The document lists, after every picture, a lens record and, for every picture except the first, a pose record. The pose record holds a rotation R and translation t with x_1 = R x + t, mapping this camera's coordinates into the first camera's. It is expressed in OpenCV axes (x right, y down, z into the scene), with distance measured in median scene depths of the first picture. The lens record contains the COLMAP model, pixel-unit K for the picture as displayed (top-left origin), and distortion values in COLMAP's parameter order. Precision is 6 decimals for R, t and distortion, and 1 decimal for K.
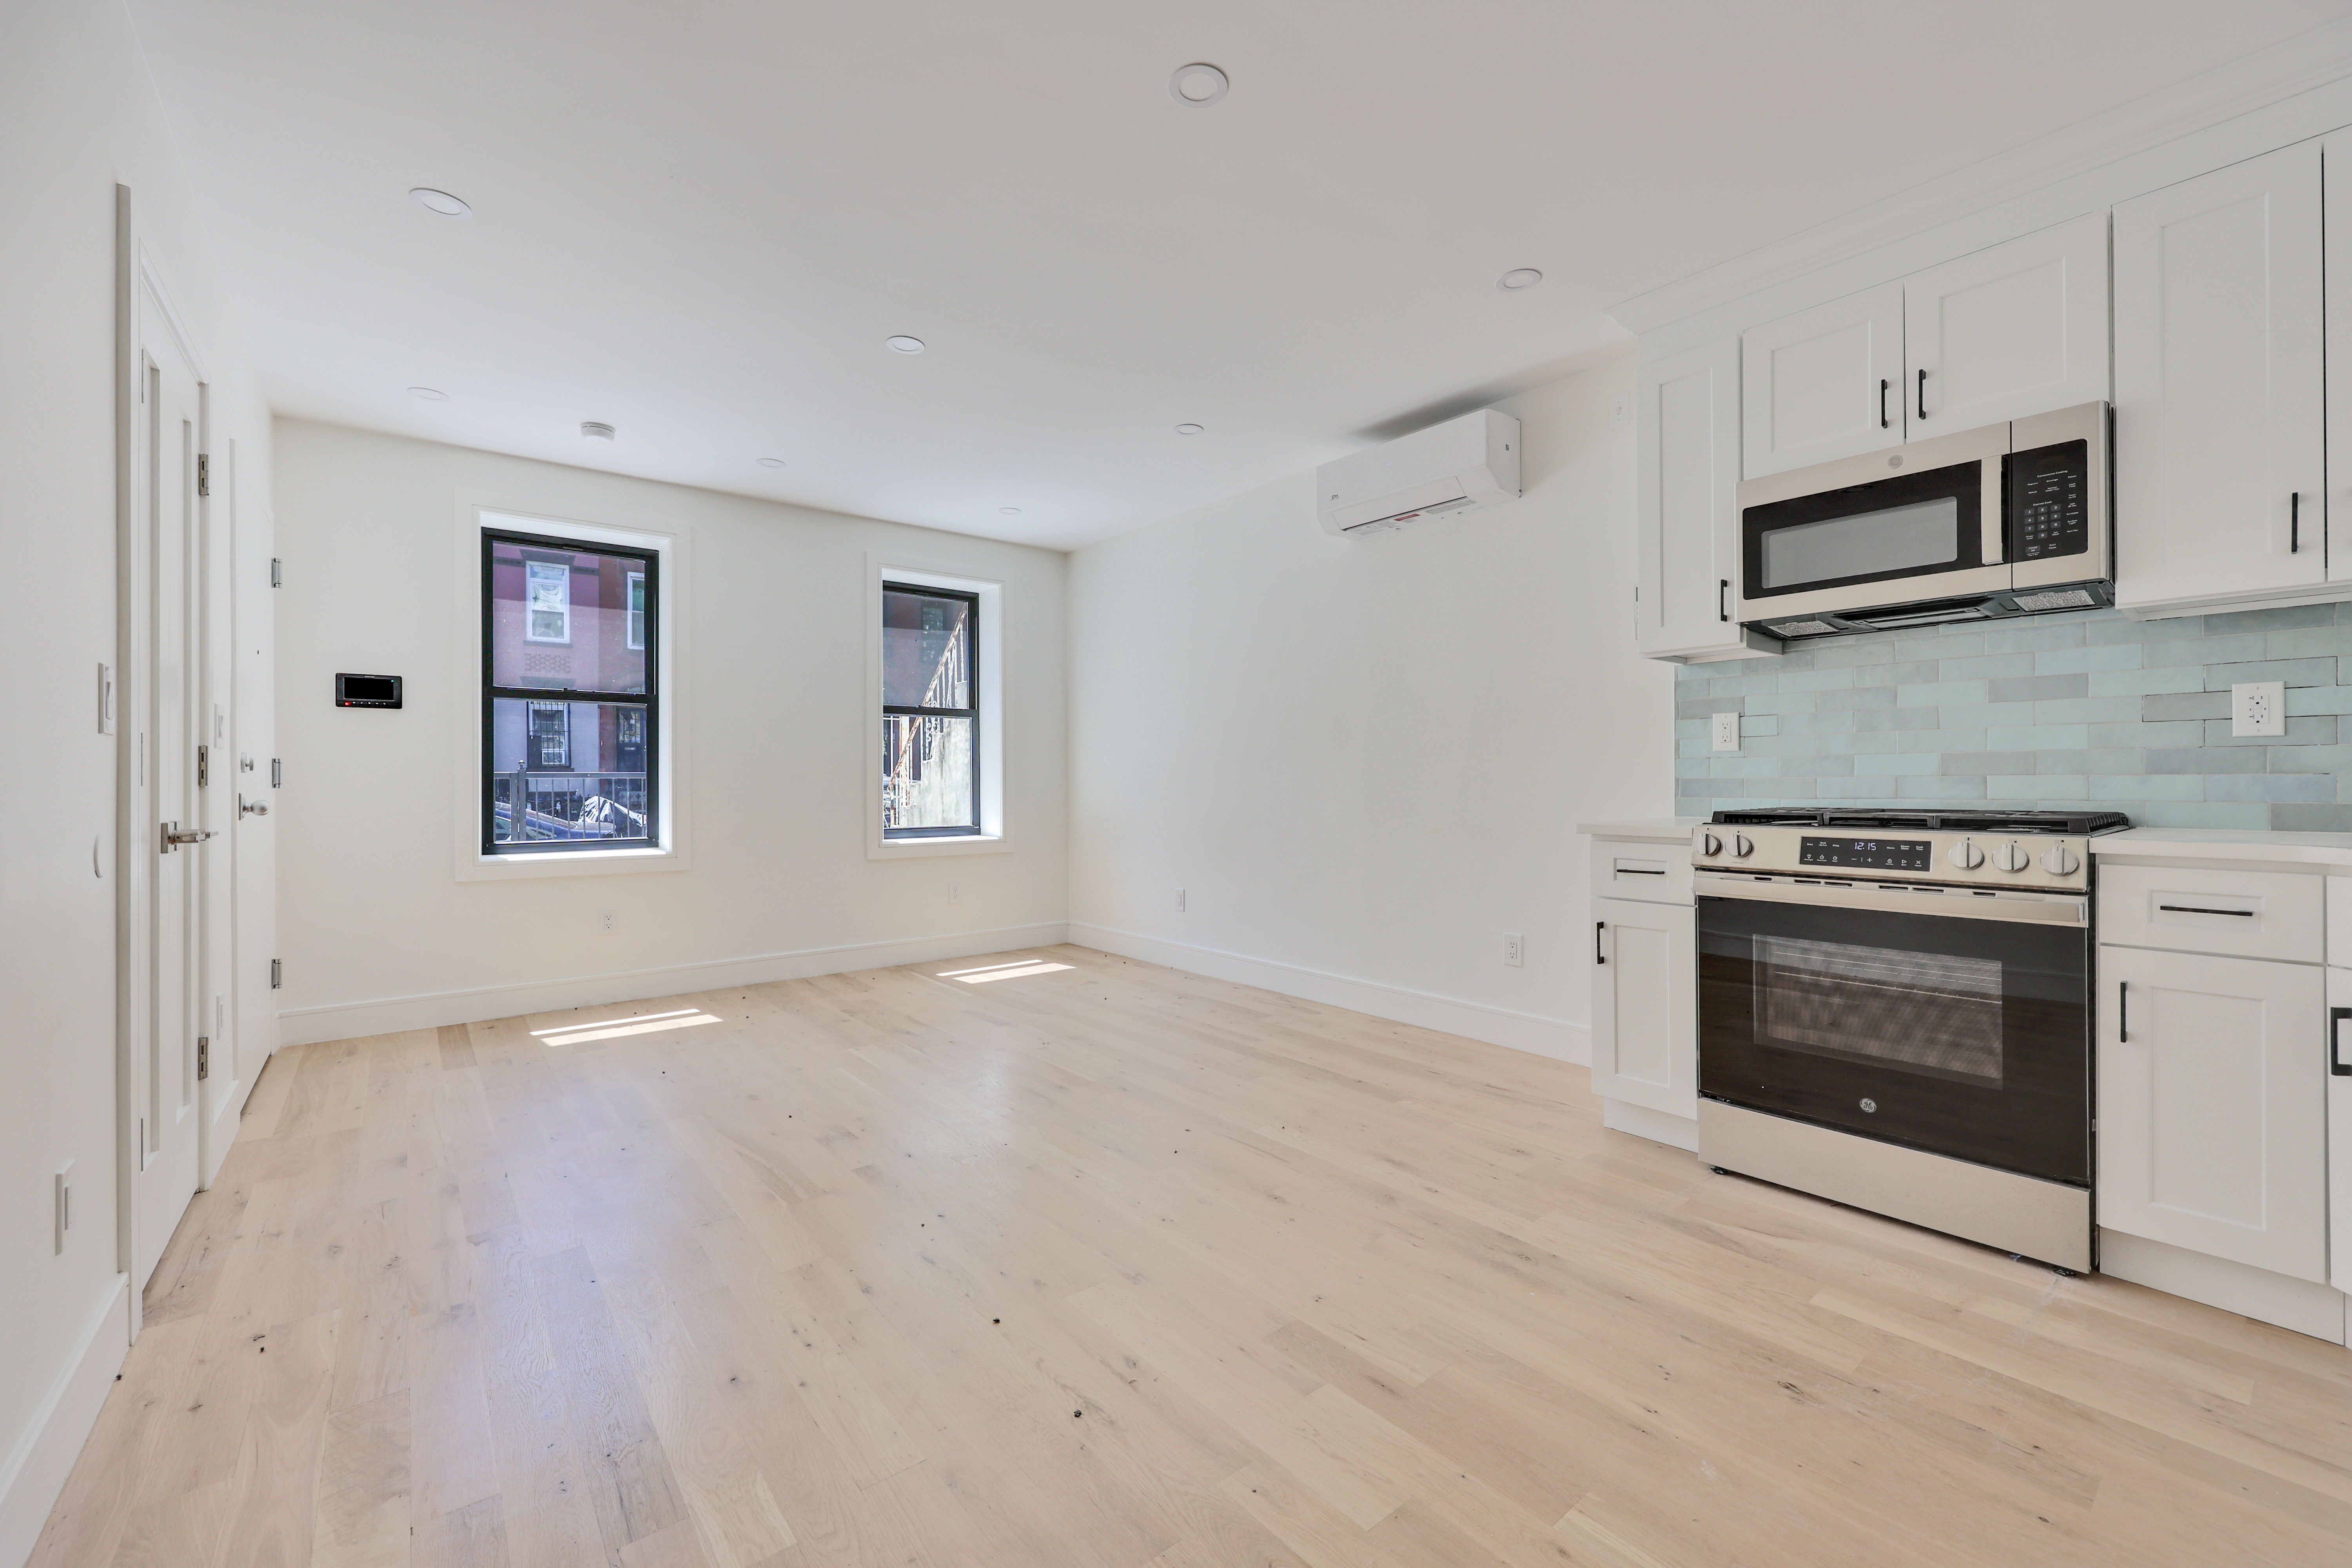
lens RADIAL K [[953.8, 0, 1214.0], [0, 953.8, 789.5], [0, 0, 1]] dist [0.000159, -0.000033]
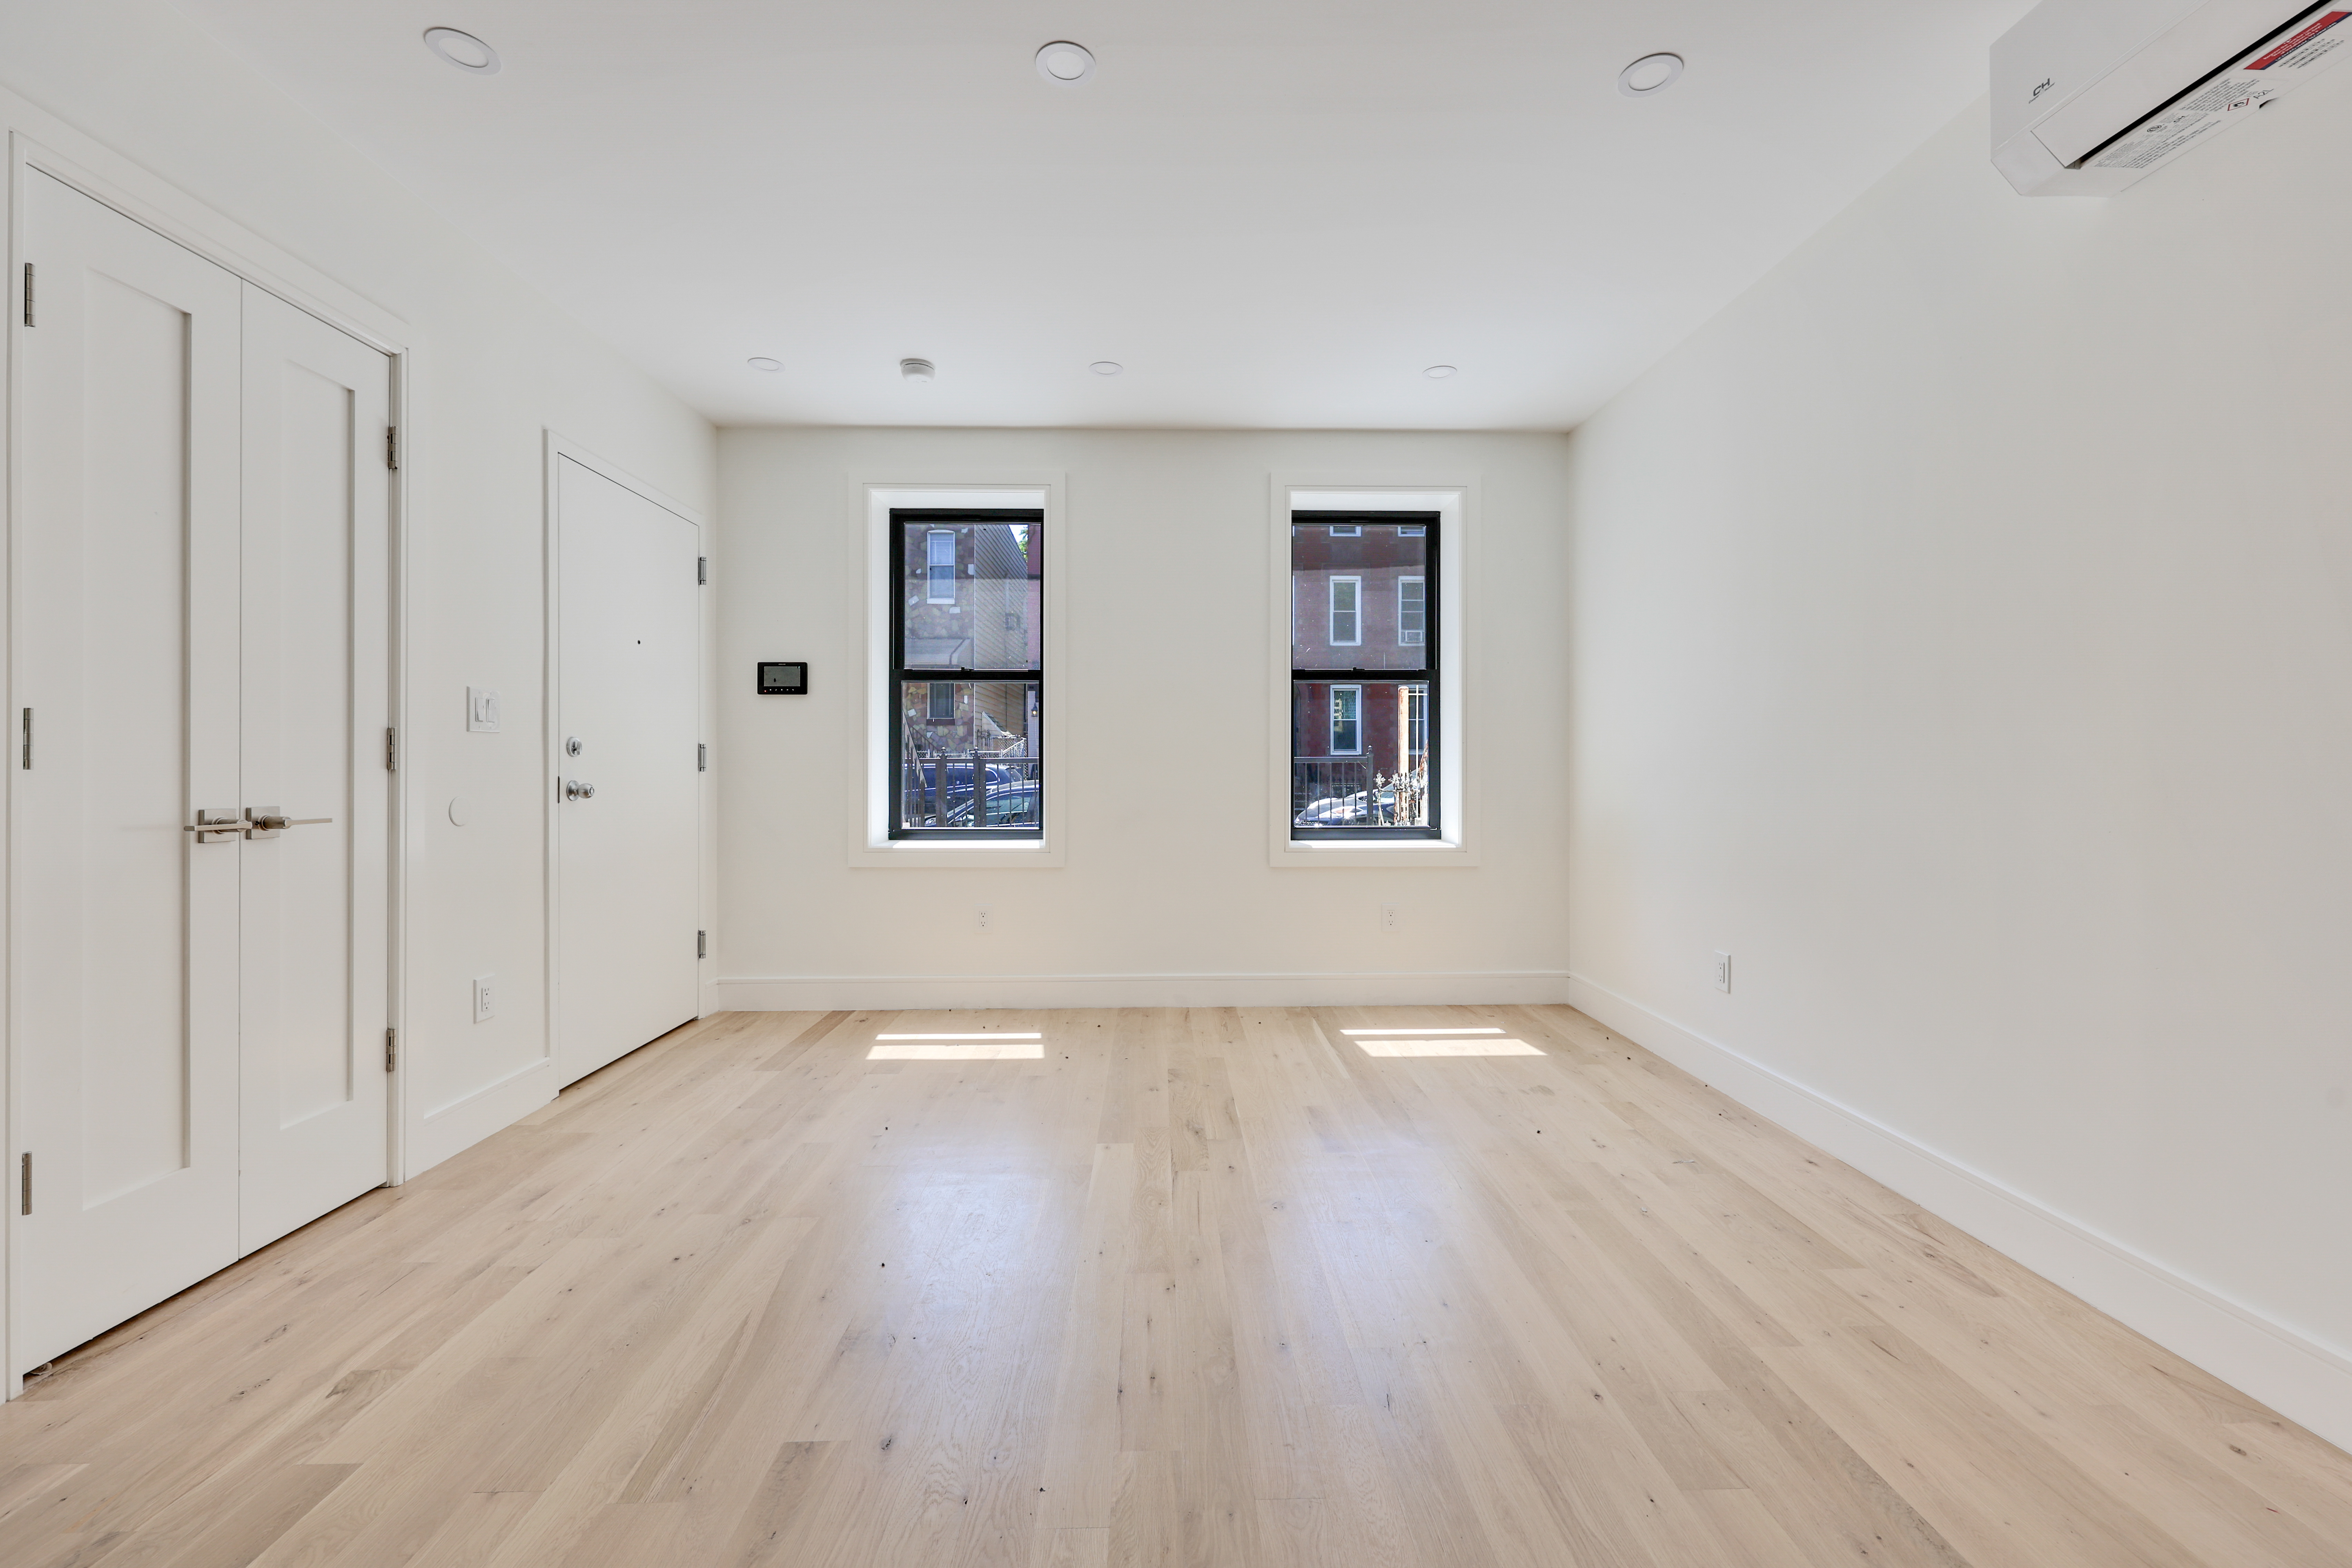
lens RADIAL K [[972.9, 0, 1169.9], [0, 972.9, 774.7], [0, 0, 1]] dist [0.000666, -0.000146]
pose [[0.772566, 0.006622, -0.634899, 0.096895], [-0.007102, 0.999973, 0.001788, -0.003242], [0.634894, 0.003128, 0.772593, 0.400855]]
